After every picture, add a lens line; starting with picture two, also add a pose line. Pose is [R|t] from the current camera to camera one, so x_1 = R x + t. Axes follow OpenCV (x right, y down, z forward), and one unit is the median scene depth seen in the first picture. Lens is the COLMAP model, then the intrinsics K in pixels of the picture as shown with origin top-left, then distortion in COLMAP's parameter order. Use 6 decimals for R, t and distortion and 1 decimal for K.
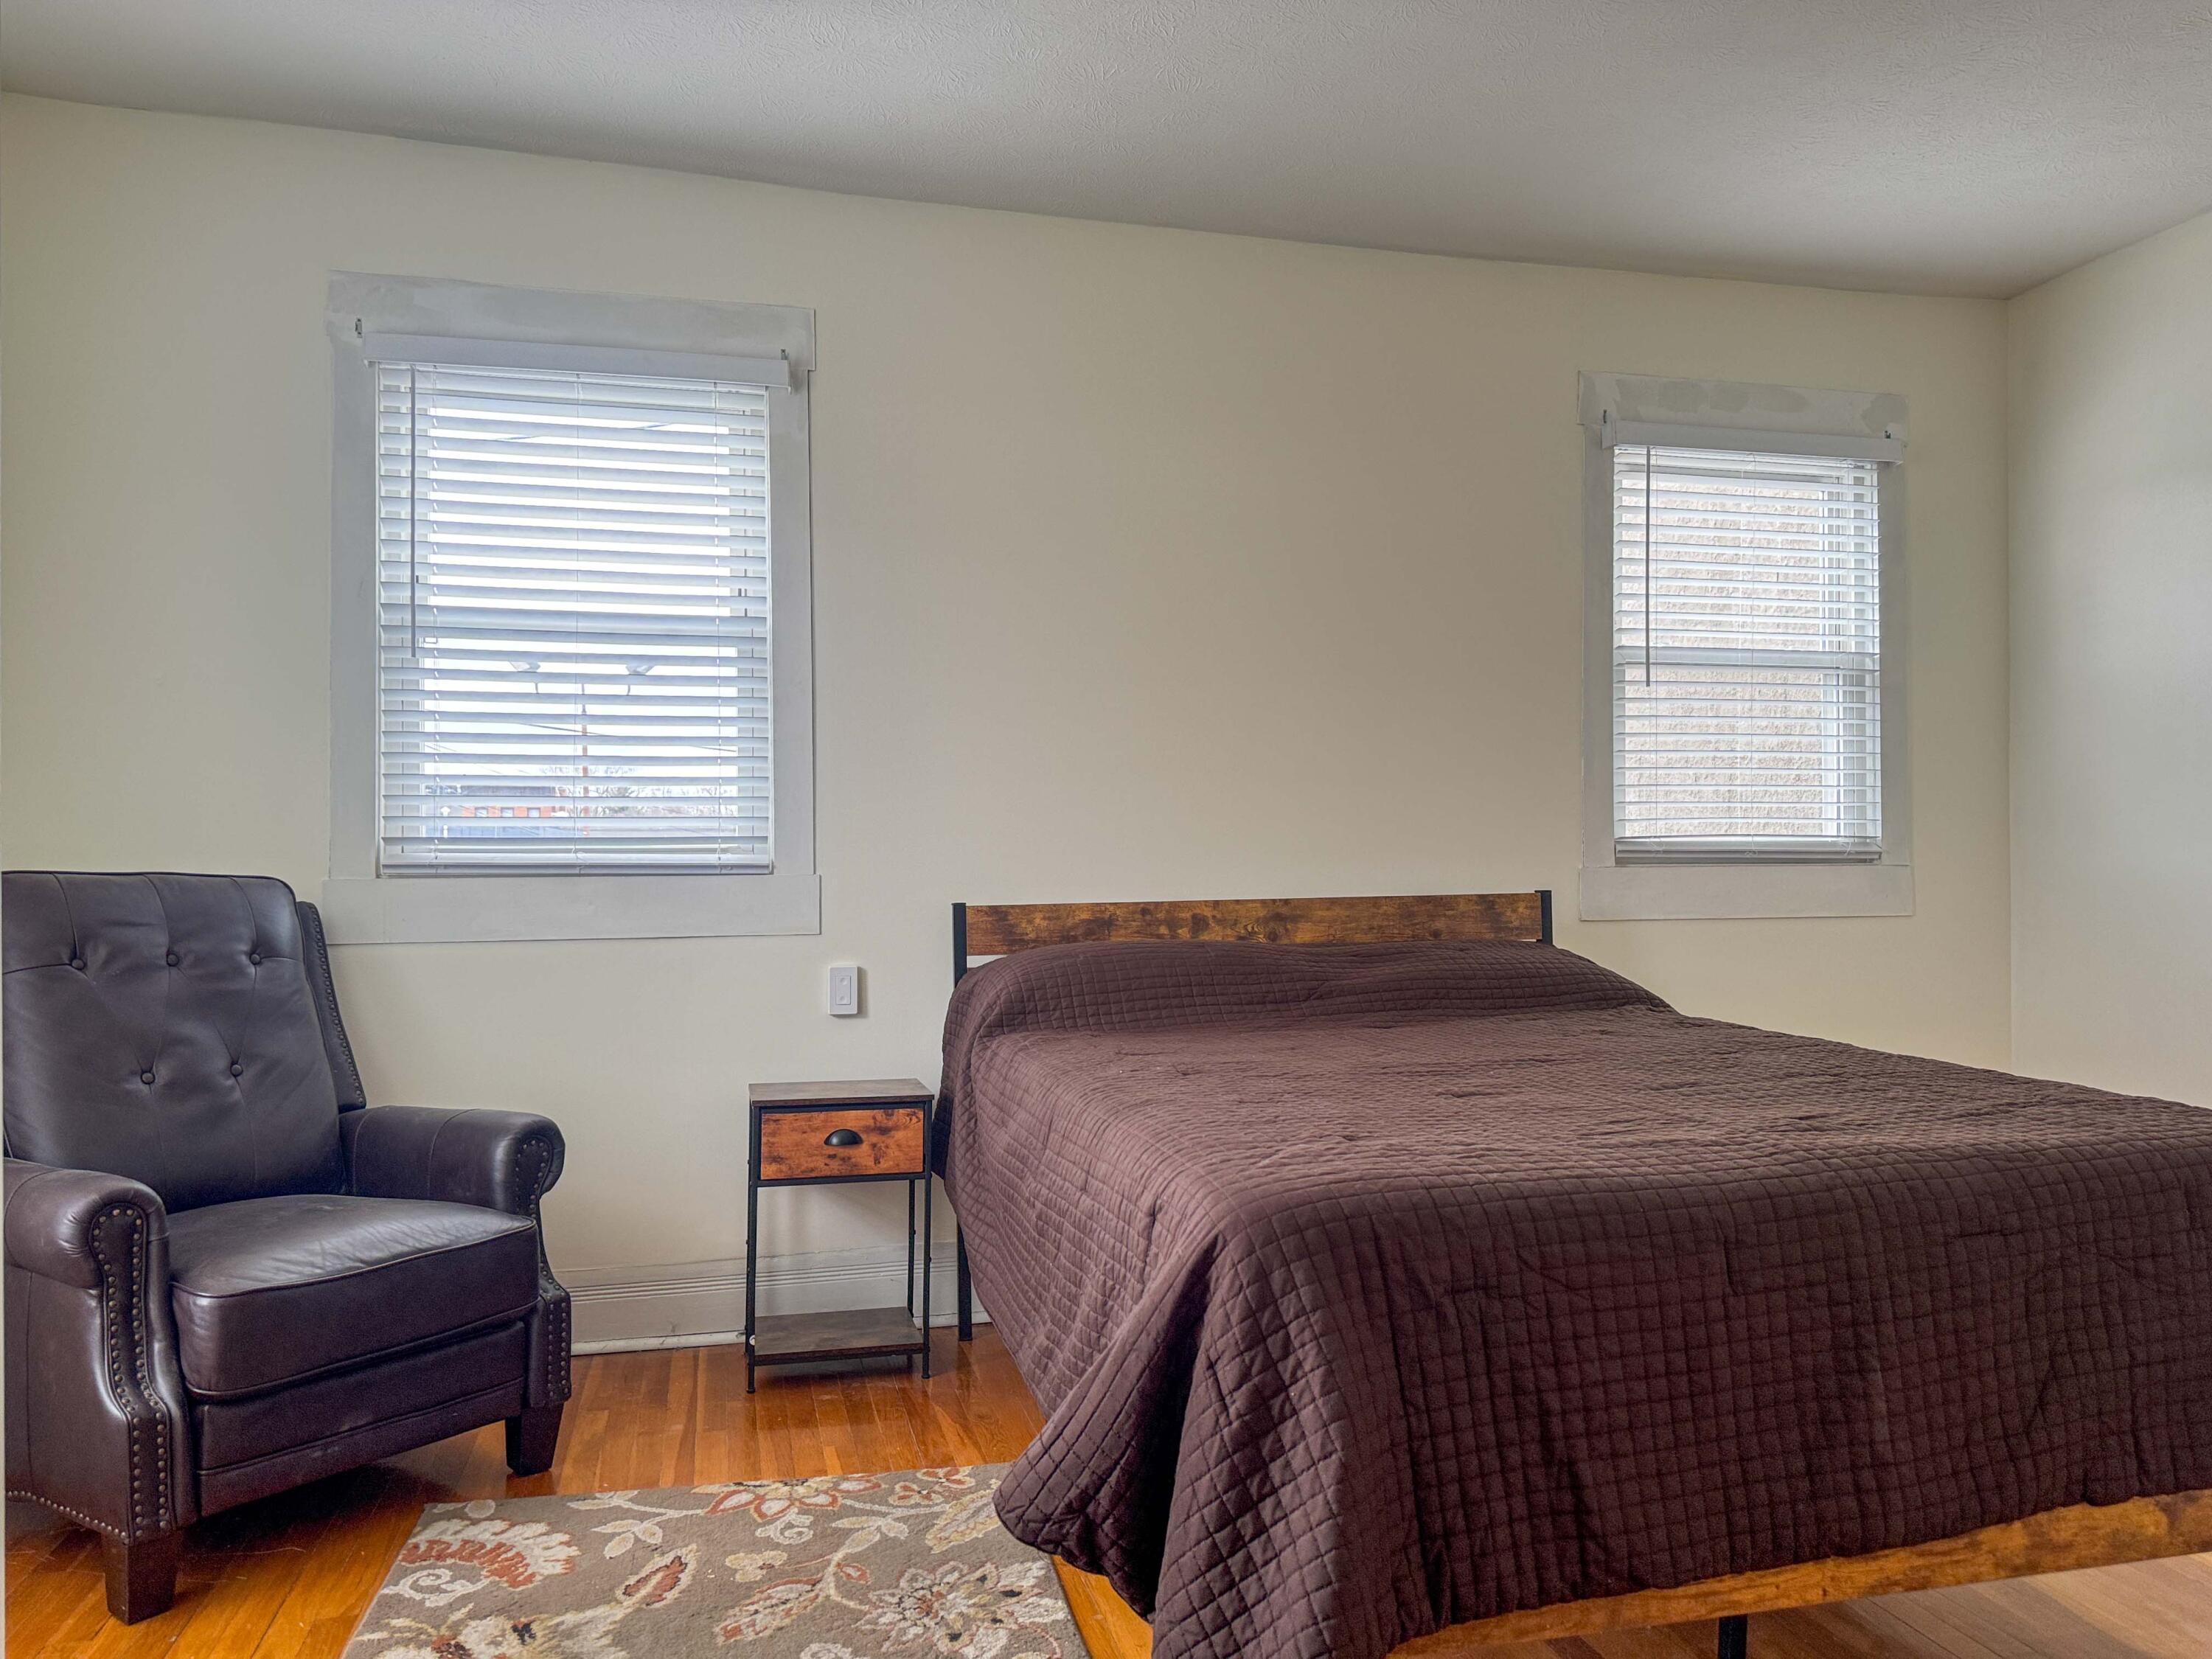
lens RADIAL K [[1590.3, 0, 1119.9], [0, 1590.3, 833.7], [0, 0, 1]] dist [0.049383, -0.039041]
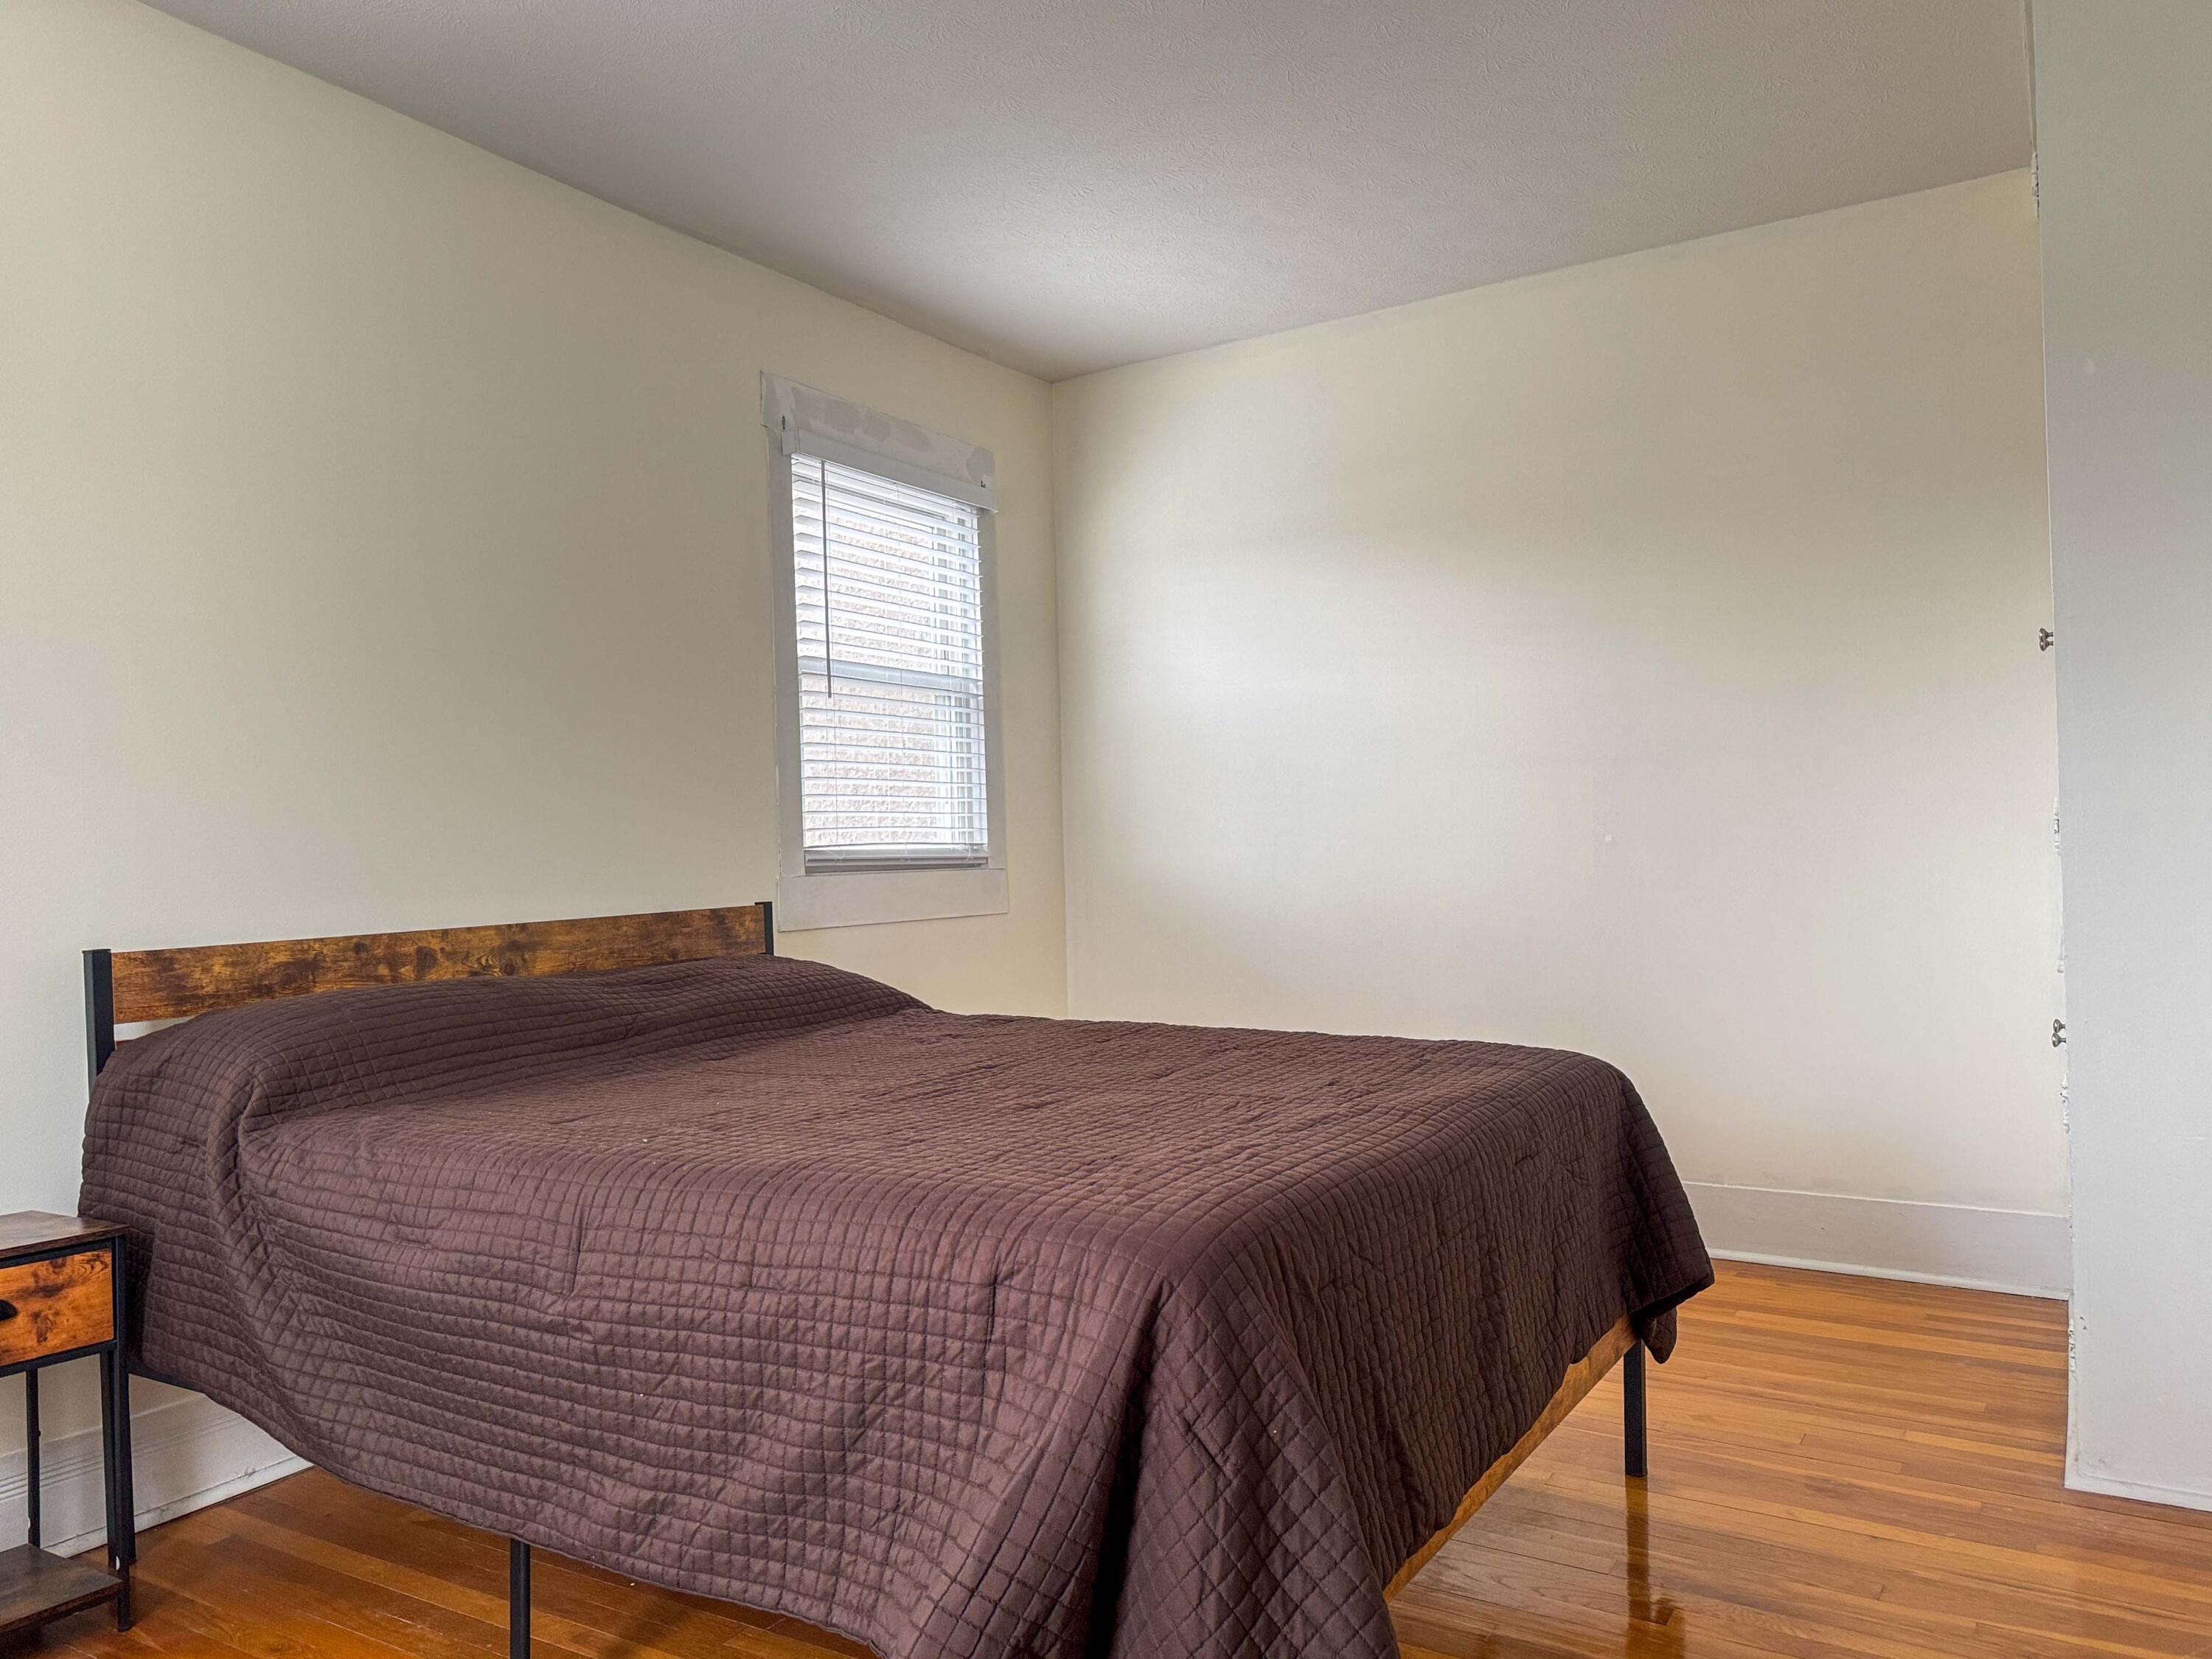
lens RADIAL K [[1590.3, 0, 1110.6], [0, 1590.3, 831.0], [0, 0, 1]] dist [0.049383, -0.039041]
pose [[0.714953, -0.005259, 0.699153, -0.270052], [0.012342, 0.999911, -0.005099, -0.000288], [-0.699064, 0.012275, 0.714954, 0.169318]]
